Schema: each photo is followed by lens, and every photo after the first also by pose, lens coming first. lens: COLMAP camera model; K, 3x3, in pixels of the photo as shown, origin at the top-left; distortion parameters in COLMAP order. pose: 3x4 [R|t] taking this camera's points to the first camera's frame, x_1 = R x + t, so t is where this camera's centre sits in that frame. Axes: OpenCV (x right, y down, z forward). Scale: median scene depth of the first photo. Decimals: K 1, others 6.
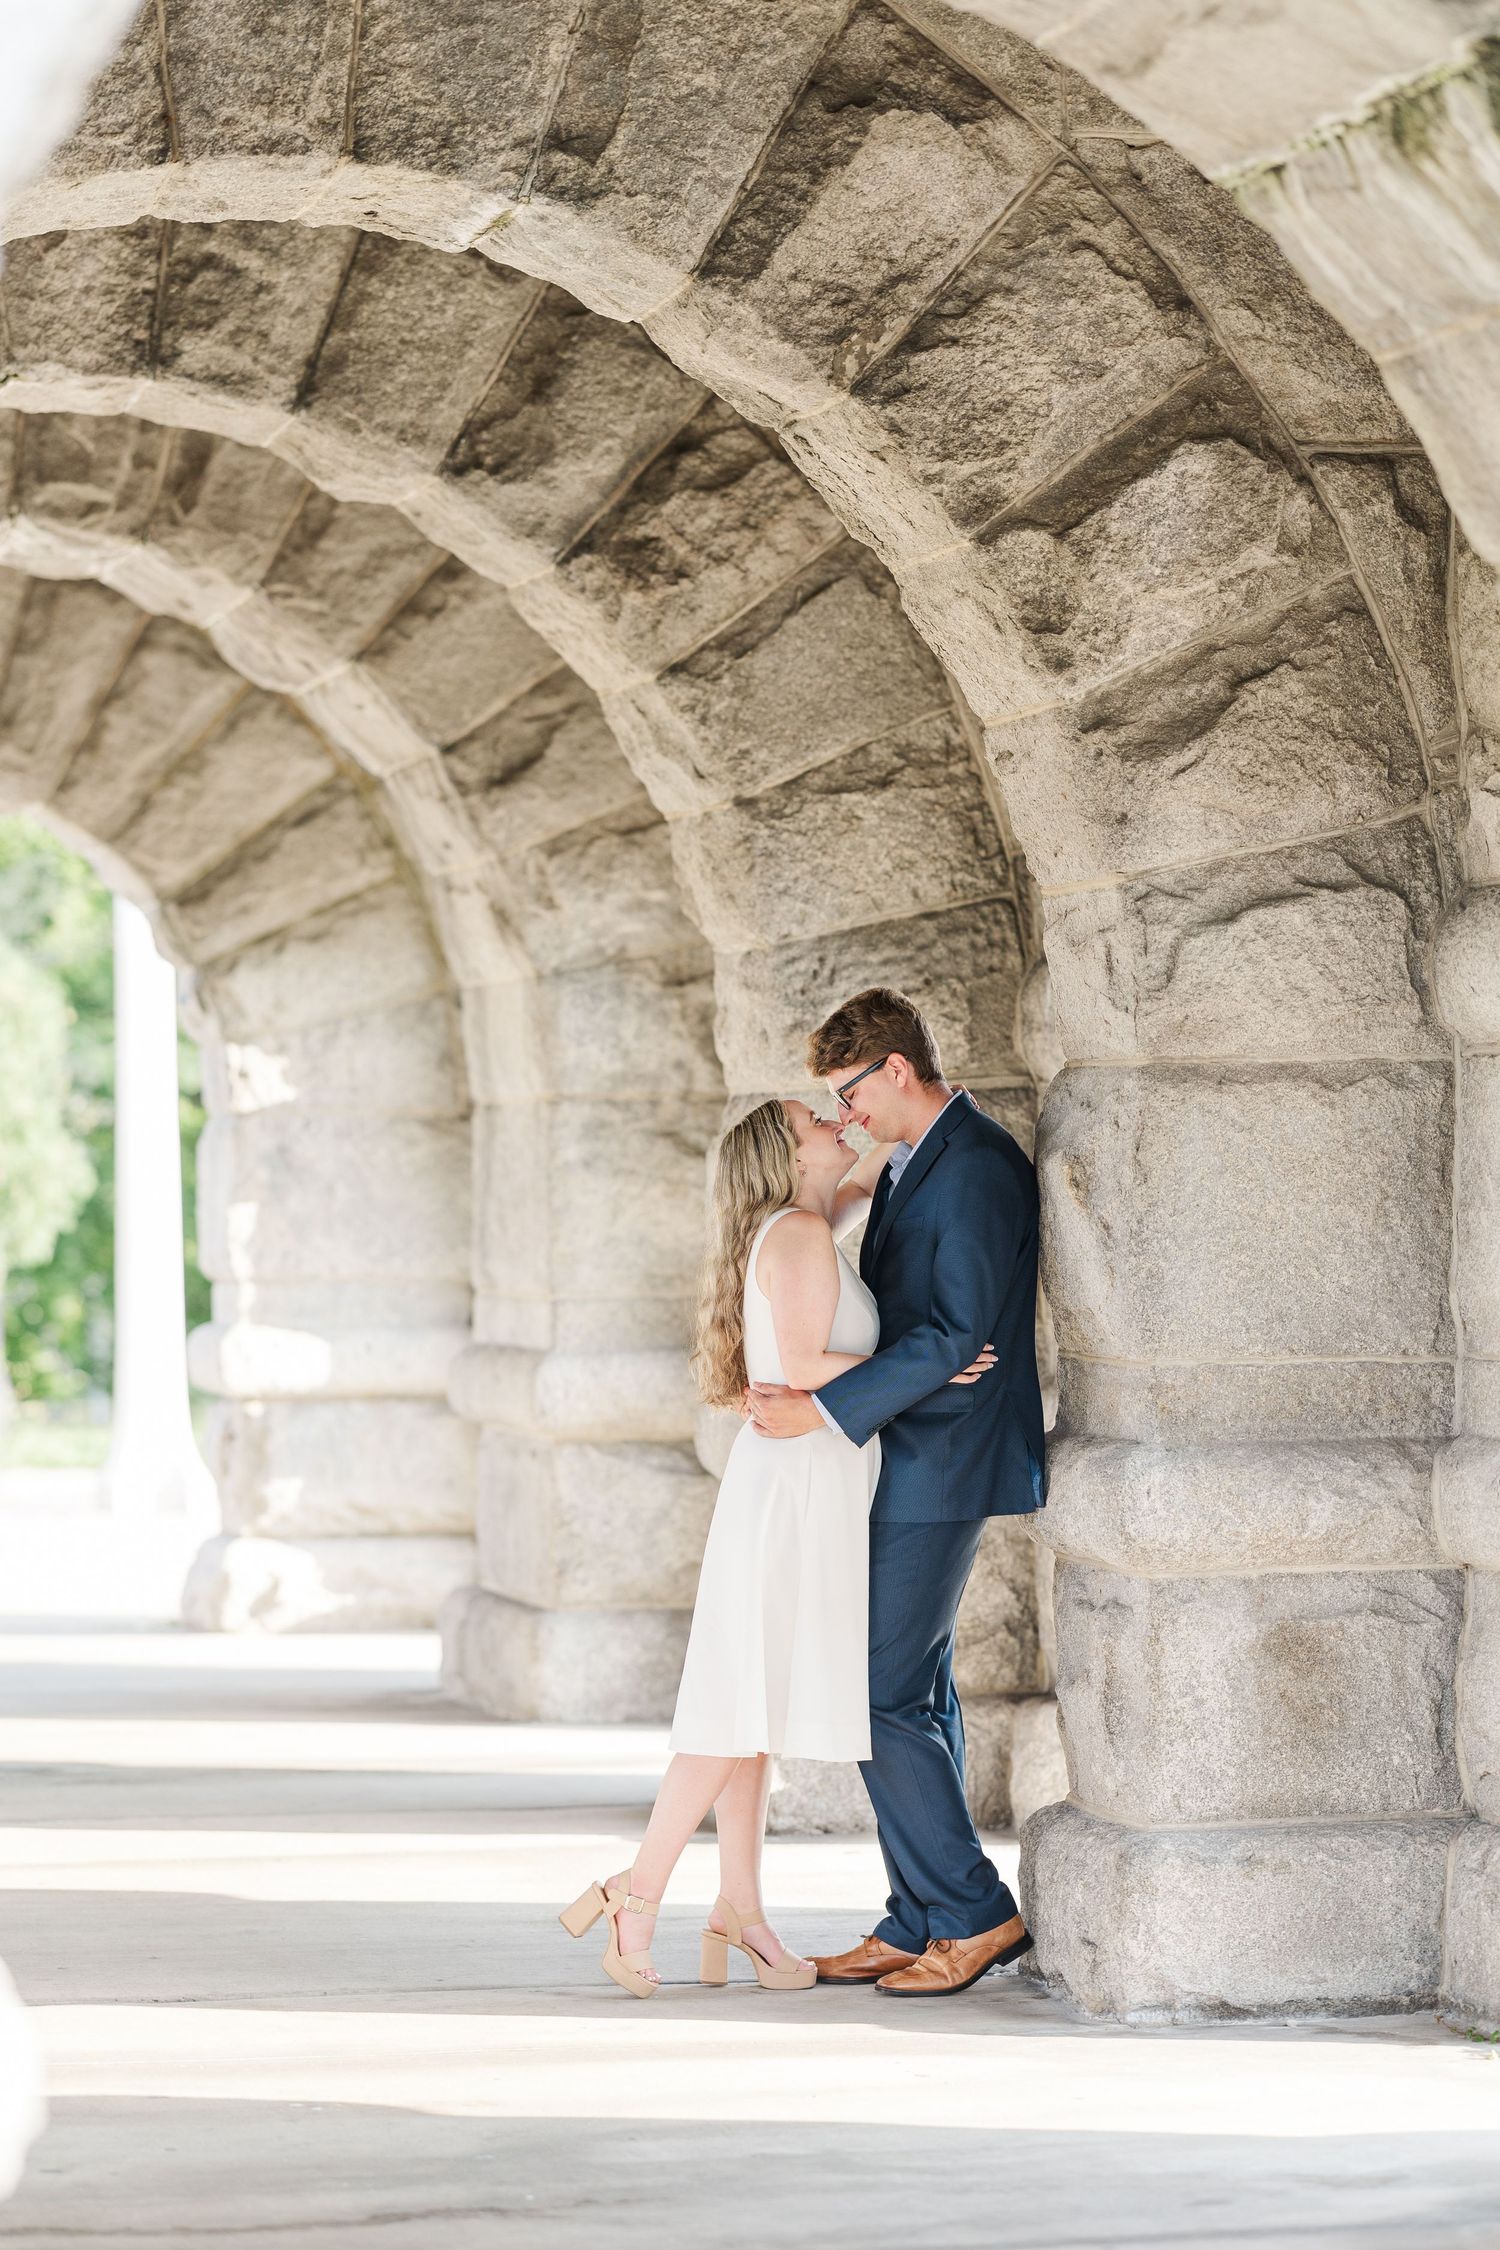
lens RADIAL K [[6965.8, 0, 607.4], [0, 6965.8, 1135.1], [0, 0, 1]] dist [-0.024491, 0.152867]
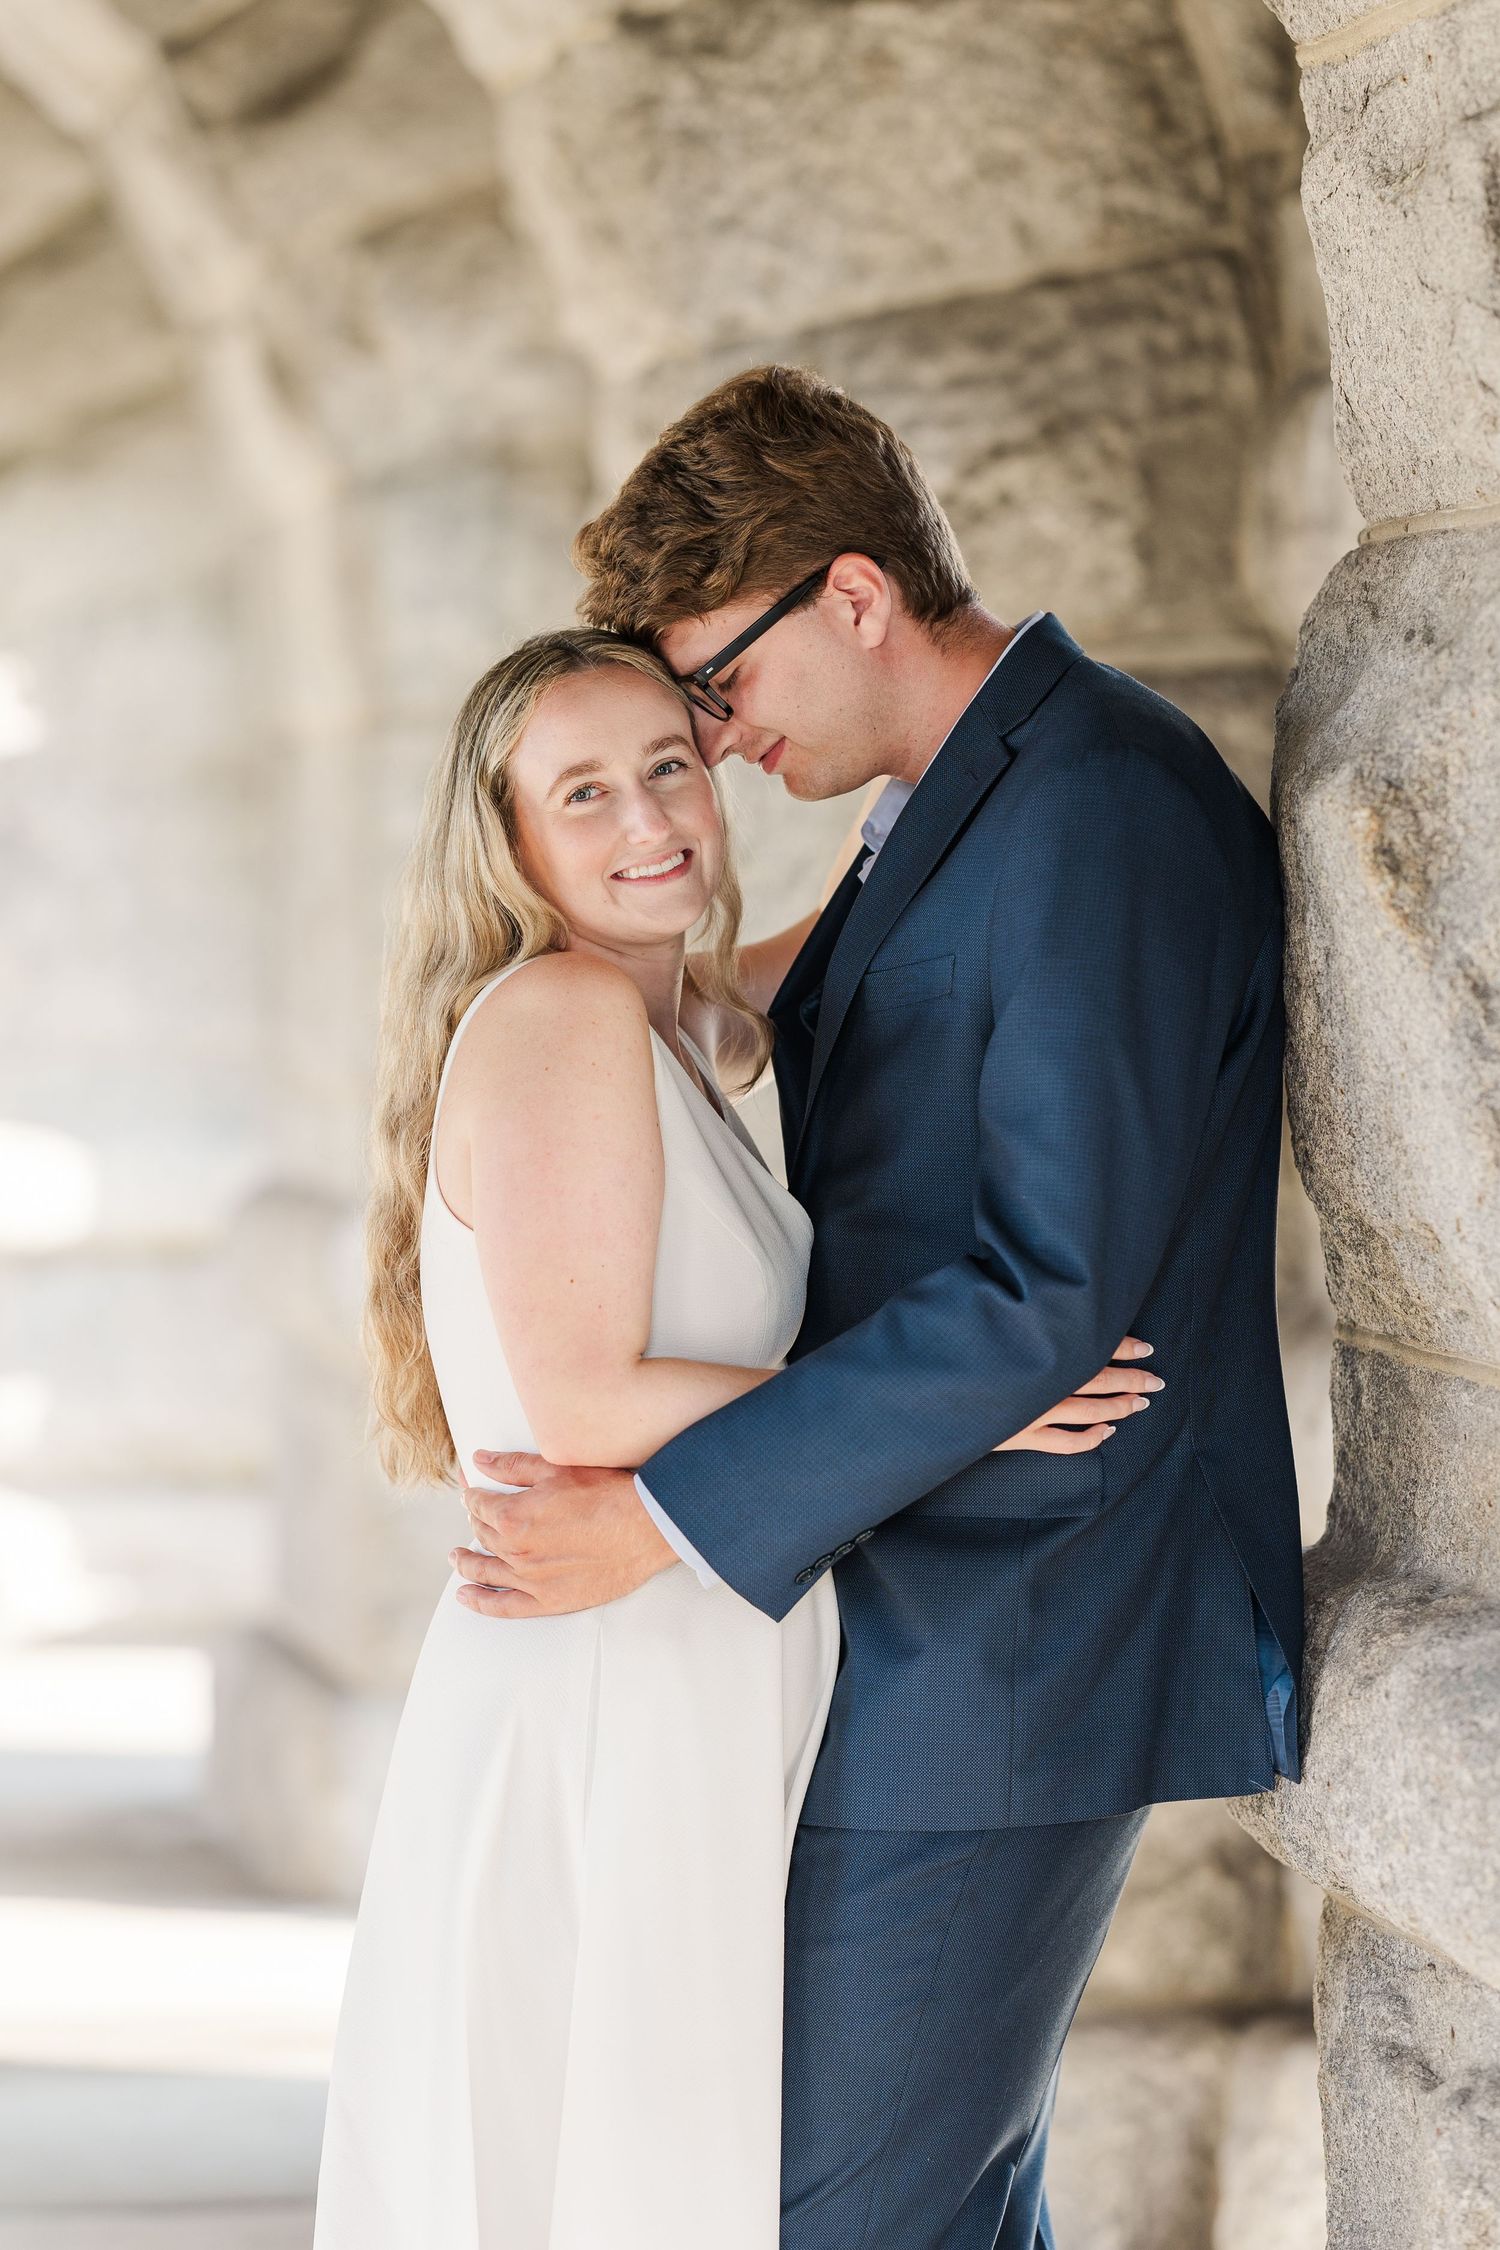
lens RADIAL K [[6965.8, 0, 607.4], [0, 6965.8, 1135.1], [0, 0, 1]] dist [-0.024491, 0.152867]
pose [[0.999236, 0.004700, -0.038788, 0.035242], [-0.003132, 0.999180, 0.040365, 0.005597], [0.038946, -0.040213, 0.998432, 0.549356]]
